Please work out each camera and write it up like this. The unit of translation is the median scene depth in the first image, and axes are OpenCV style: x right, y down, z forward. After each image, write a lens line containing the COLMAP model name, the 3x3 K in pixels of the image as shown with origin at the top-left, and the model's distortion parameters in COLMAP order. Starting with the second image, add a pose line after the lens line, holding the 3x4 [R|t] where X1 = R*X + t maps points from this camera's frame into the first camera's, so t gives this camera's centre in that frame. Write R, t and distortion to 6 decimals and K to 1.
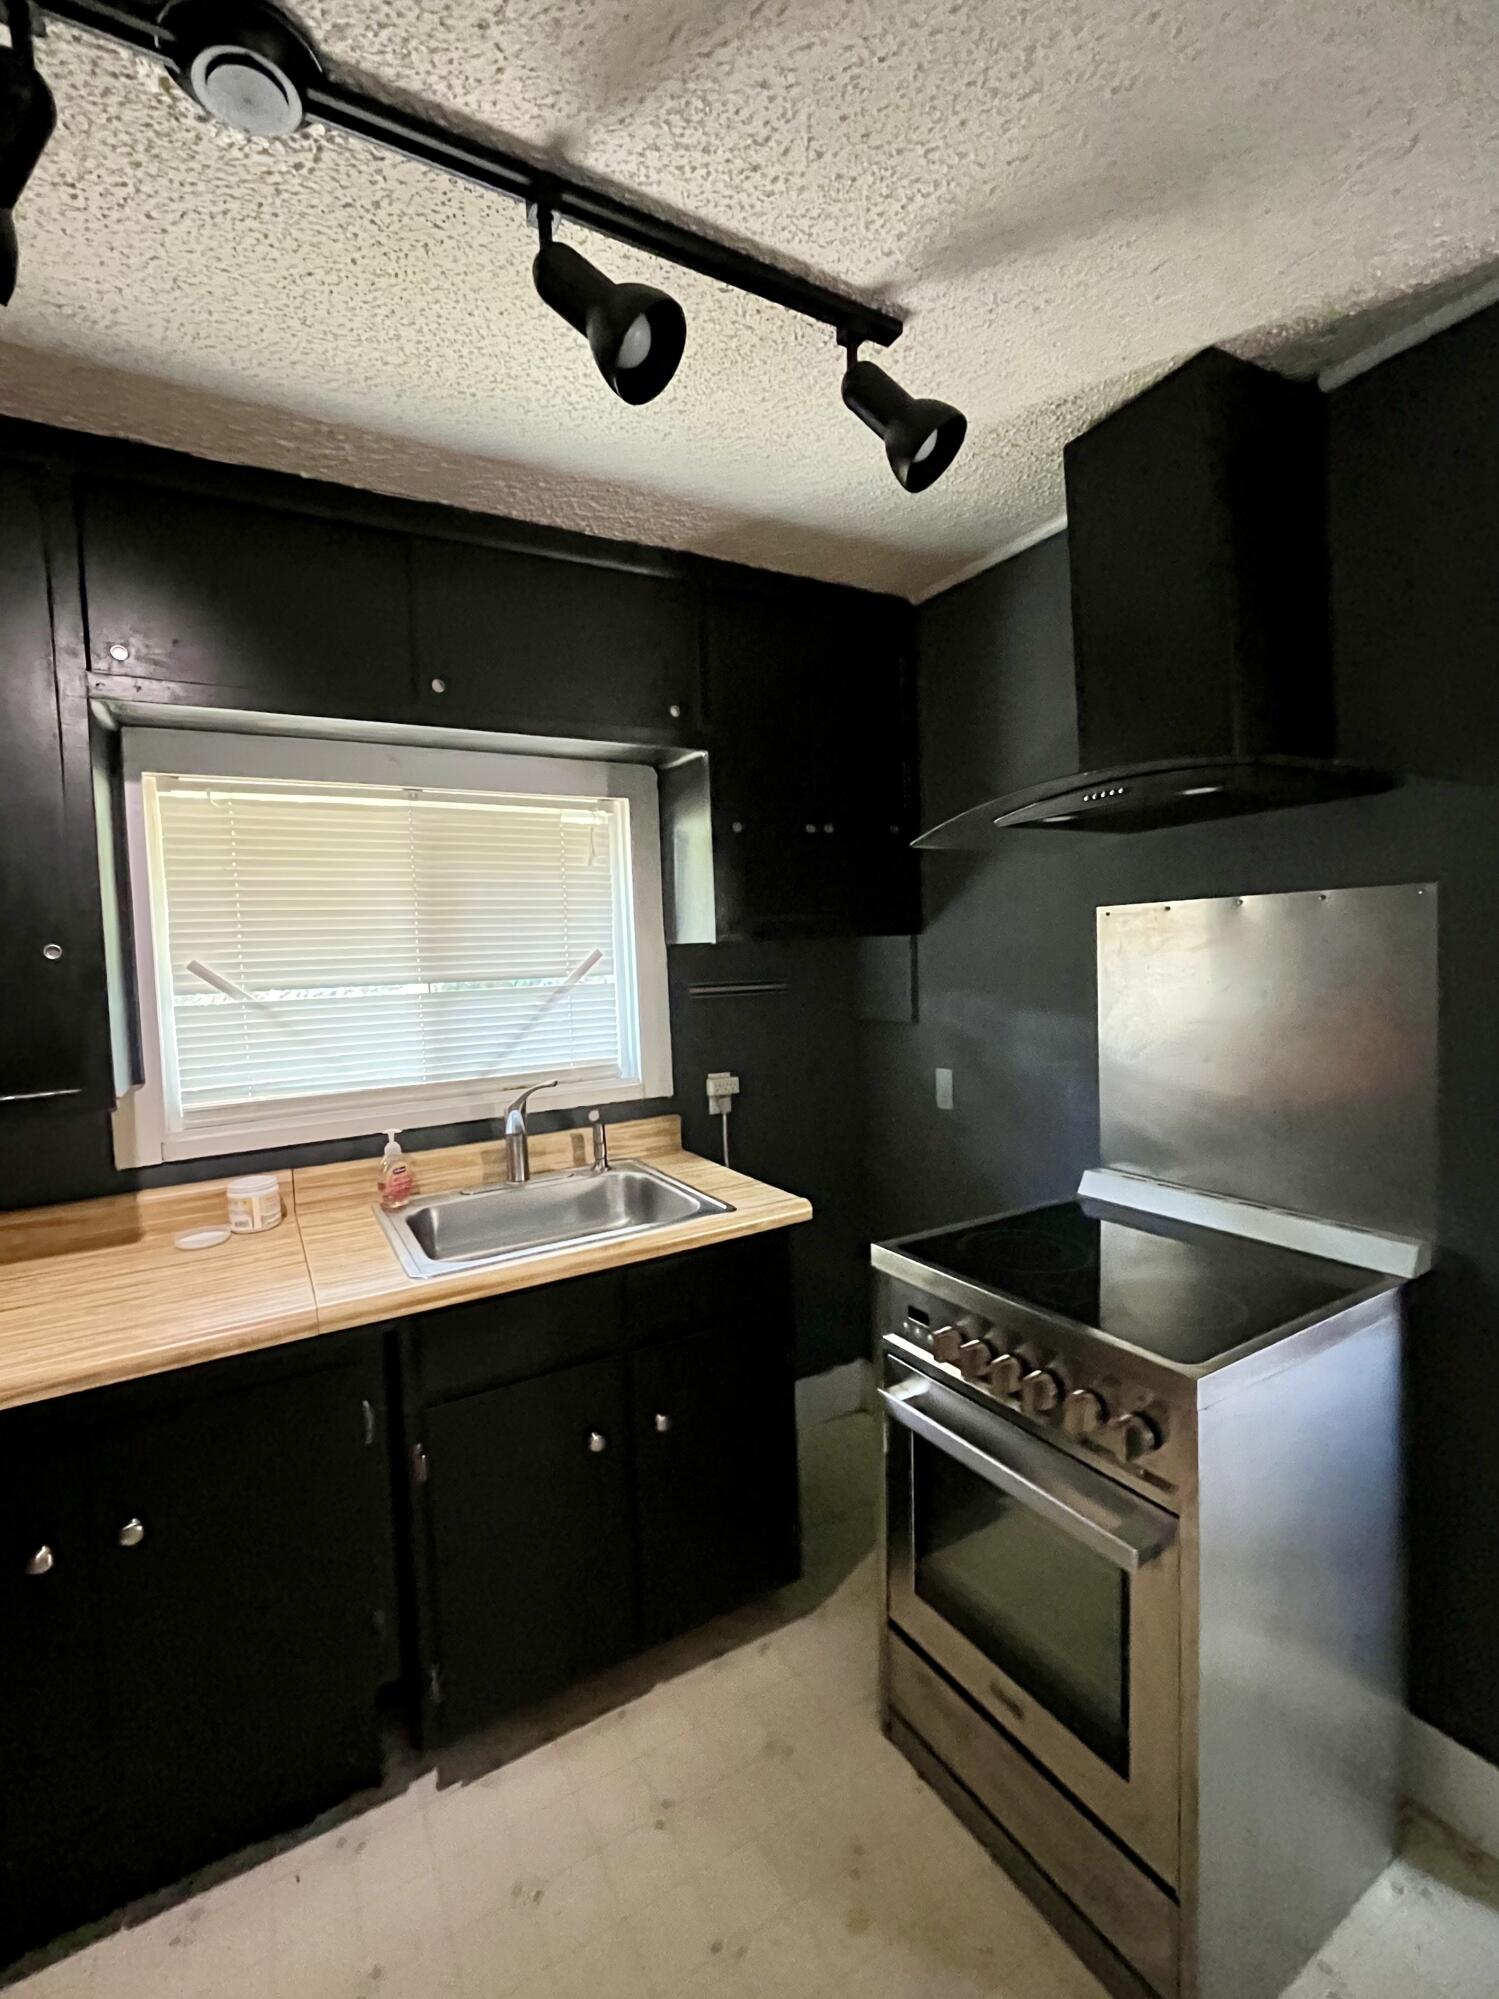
lens RADIAL K [[864.9, 0, 749.4], [0, 864.9, 994.5], [0, 0, 1]] dist [0.000856, 0.000296]
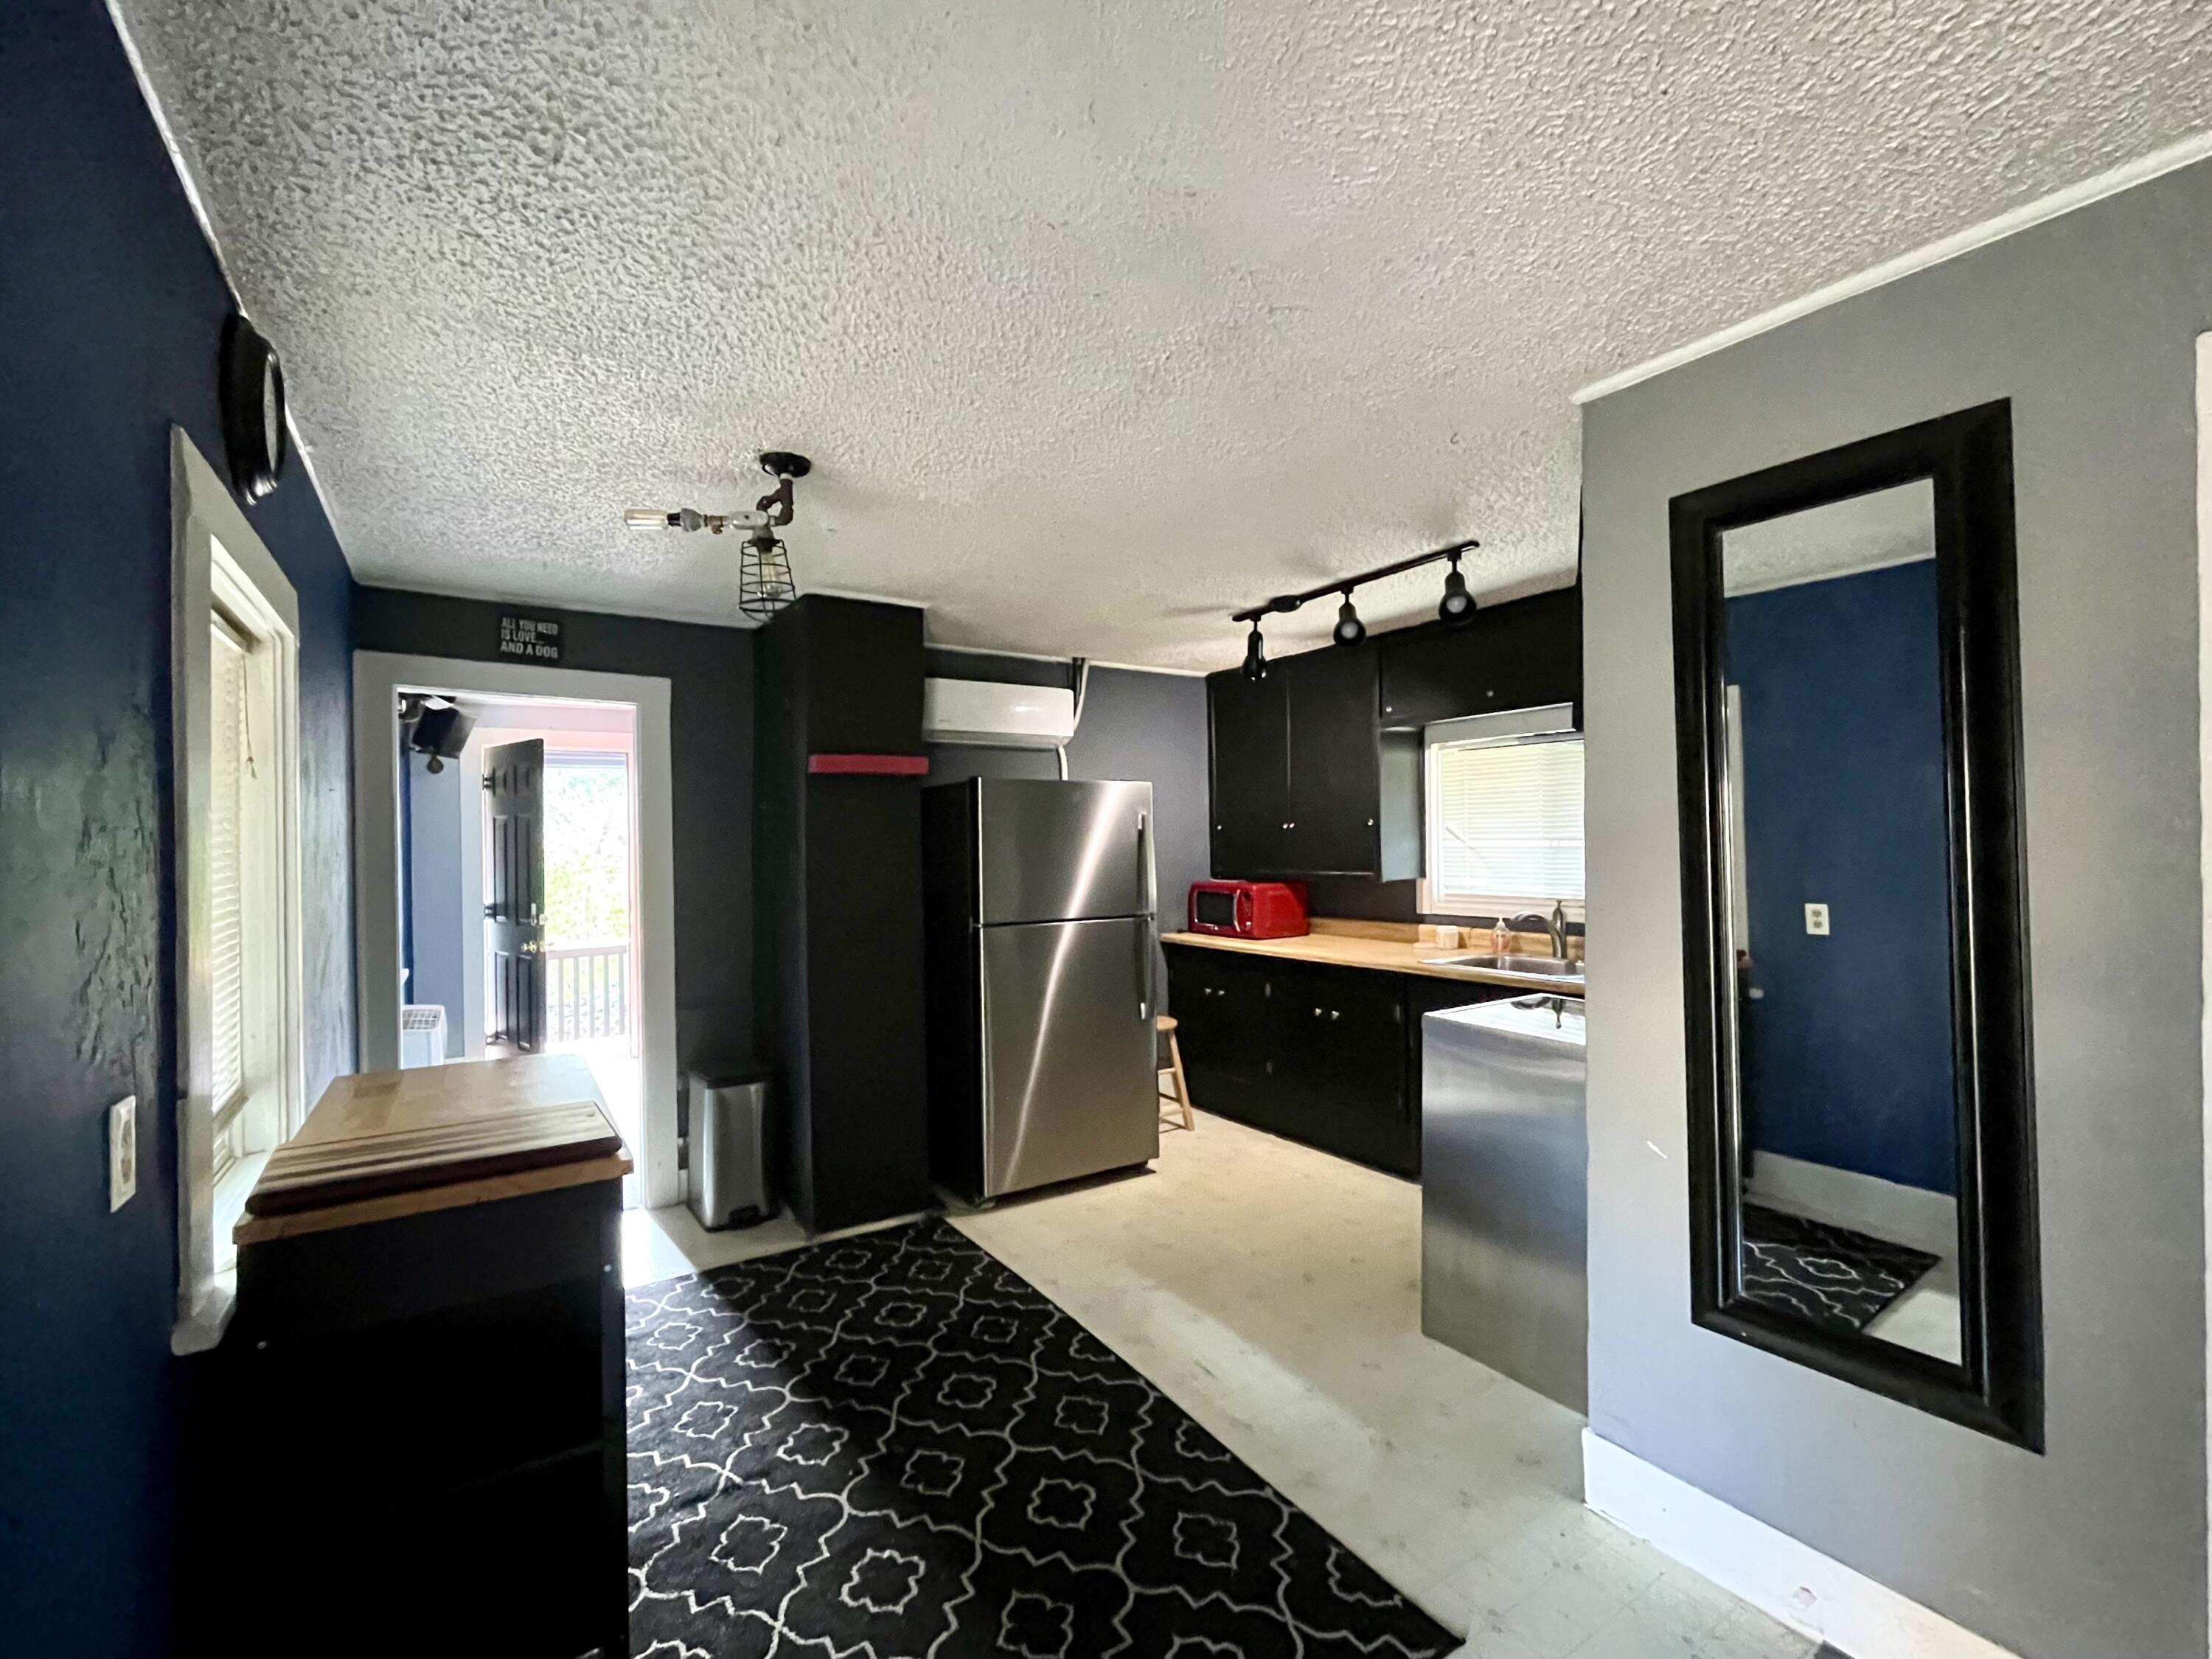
lens RADIAL K [[957.0, 0, 1106.0], [0, 957.0, 829.5], [0, 0, 1]] dist [0.000856, 0.000296]
pose [[0.065814, 0.024847, -0.997522, 1.701788], [-0.041889, 0.998877, 0.022117, -0.046728], [0.996952, 0.040329, 0.066781, -0.031115]]
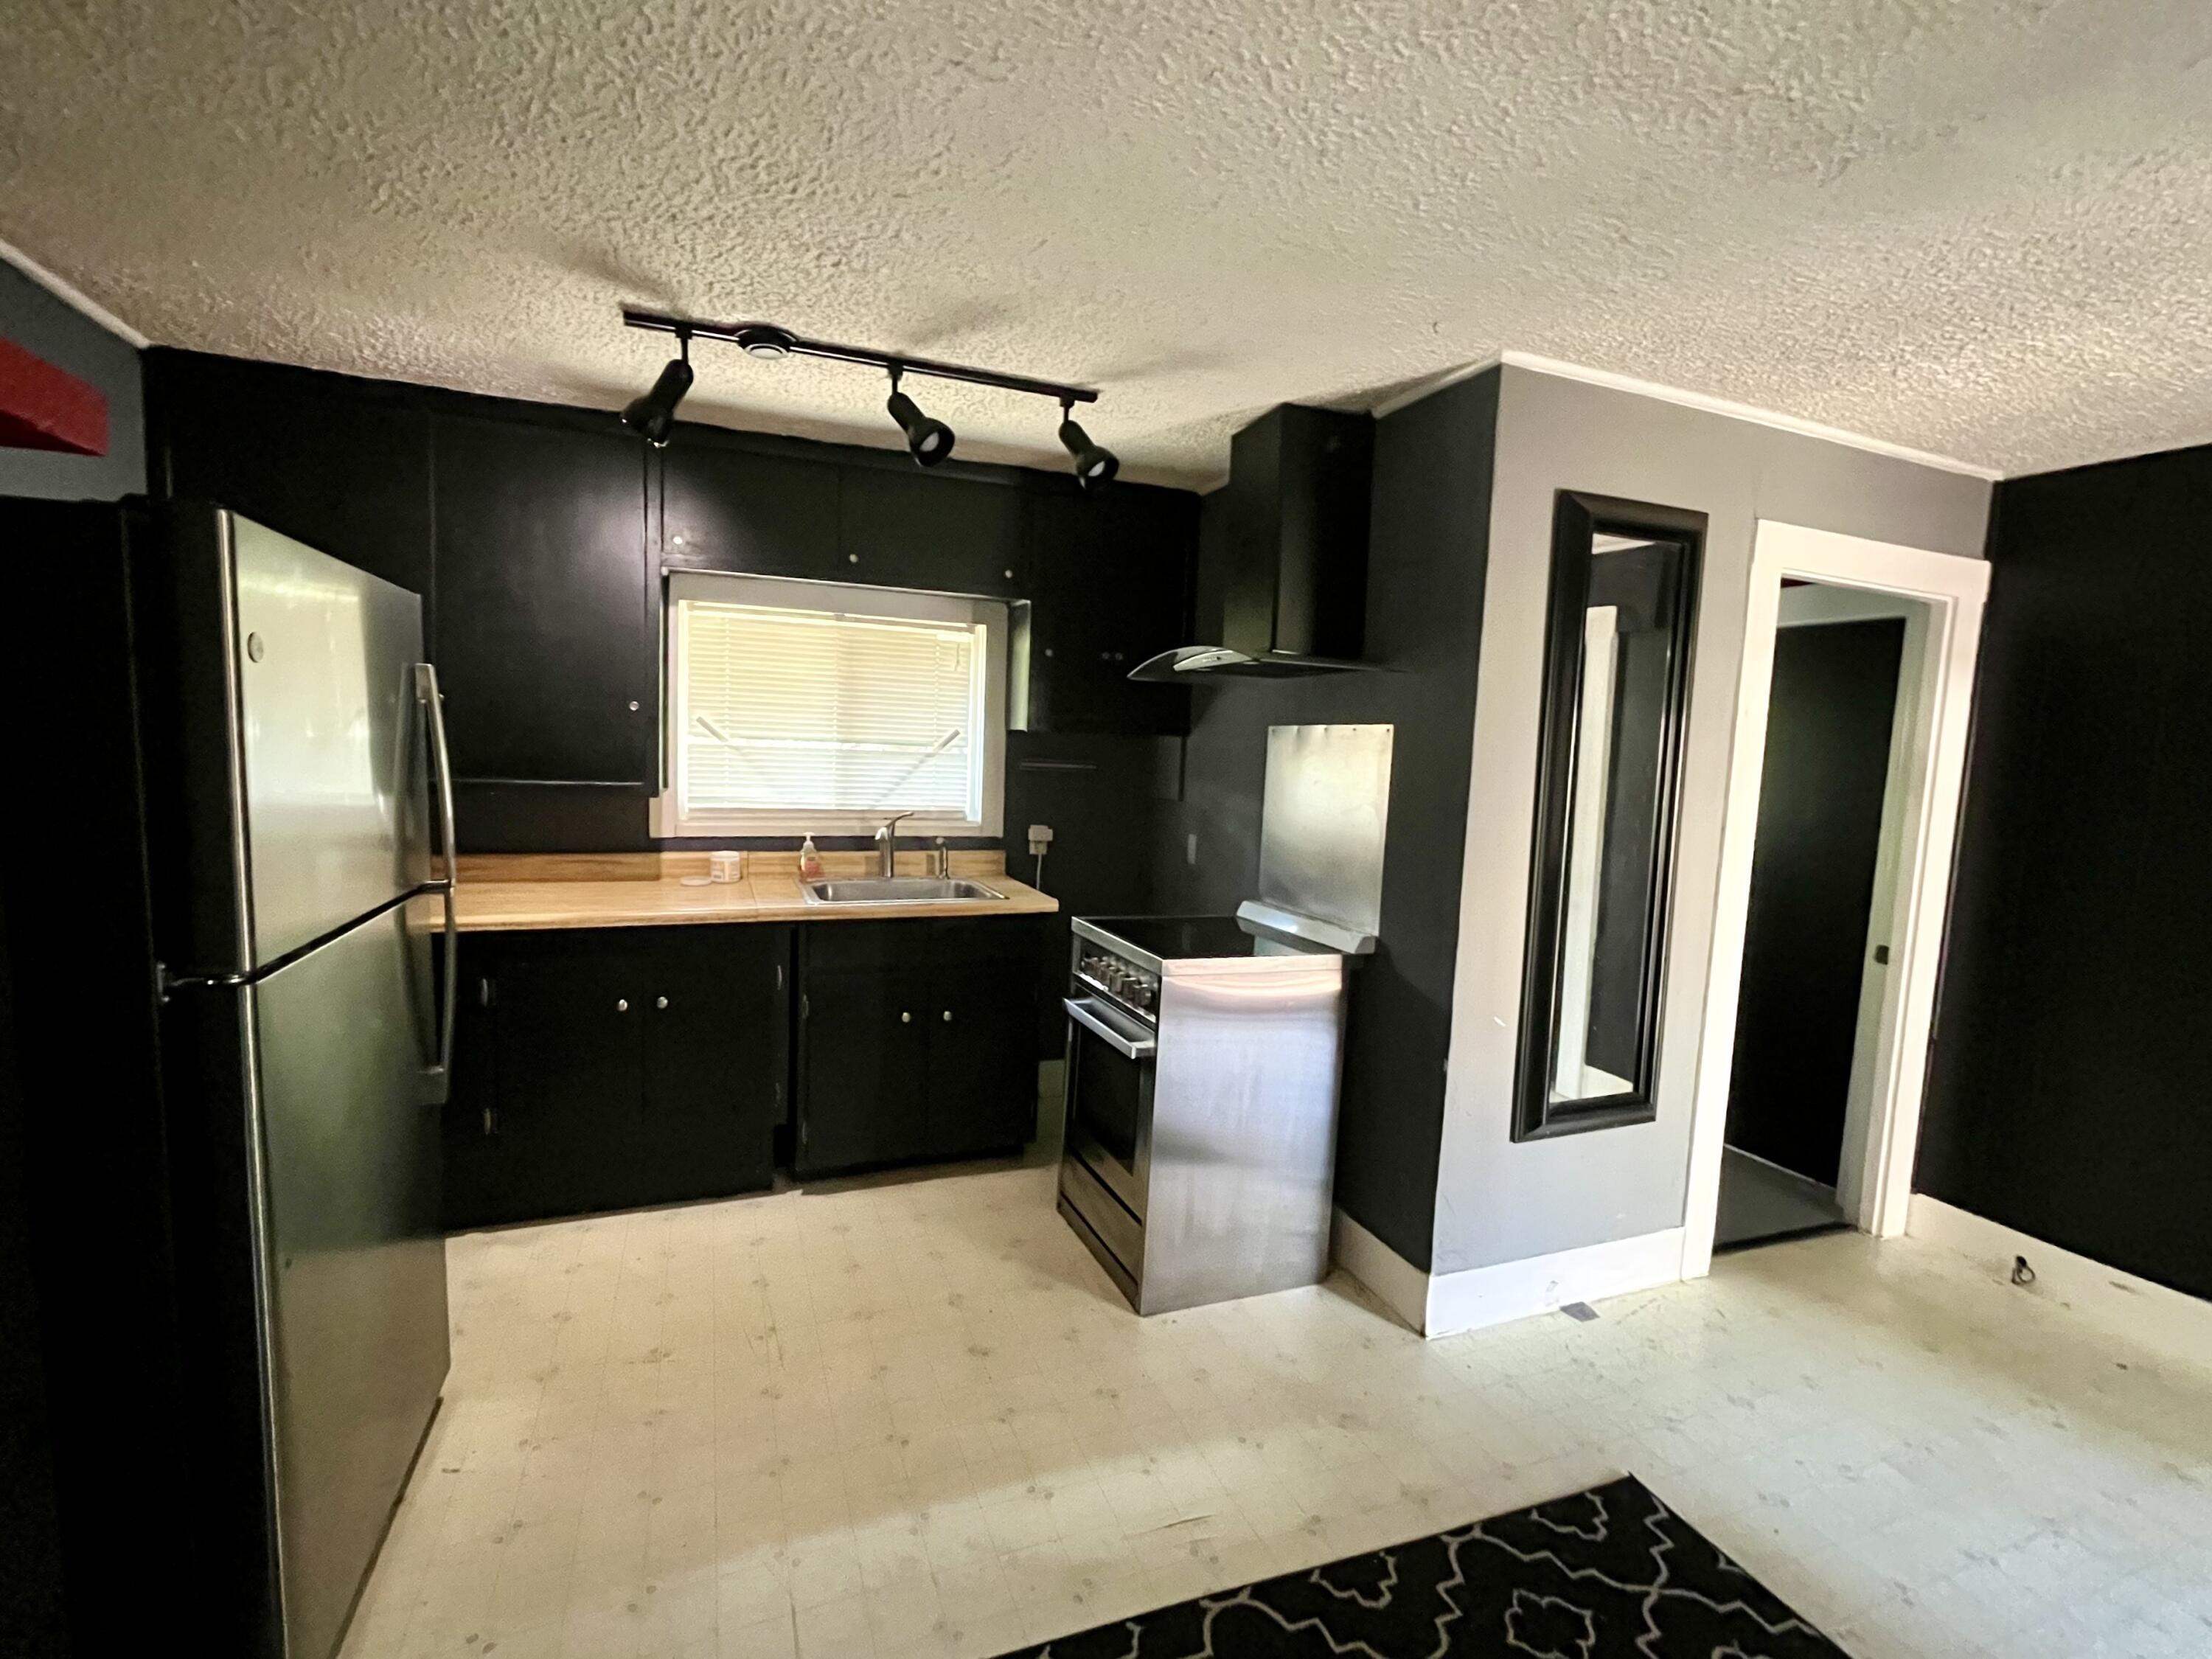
lens RADIAL K [[987.6, 0, 1106.0], [0, 987.6, 829.5], [0, 0, 1]] dist [0.014366, 0.000021]
pose [[0.986578, 0.089172, -0.136794, 0.376577], [-0.084422, 0.995621, 0.040150, 0.032573], [0.139776, -0.028063, 0.989785, -0.727538]]
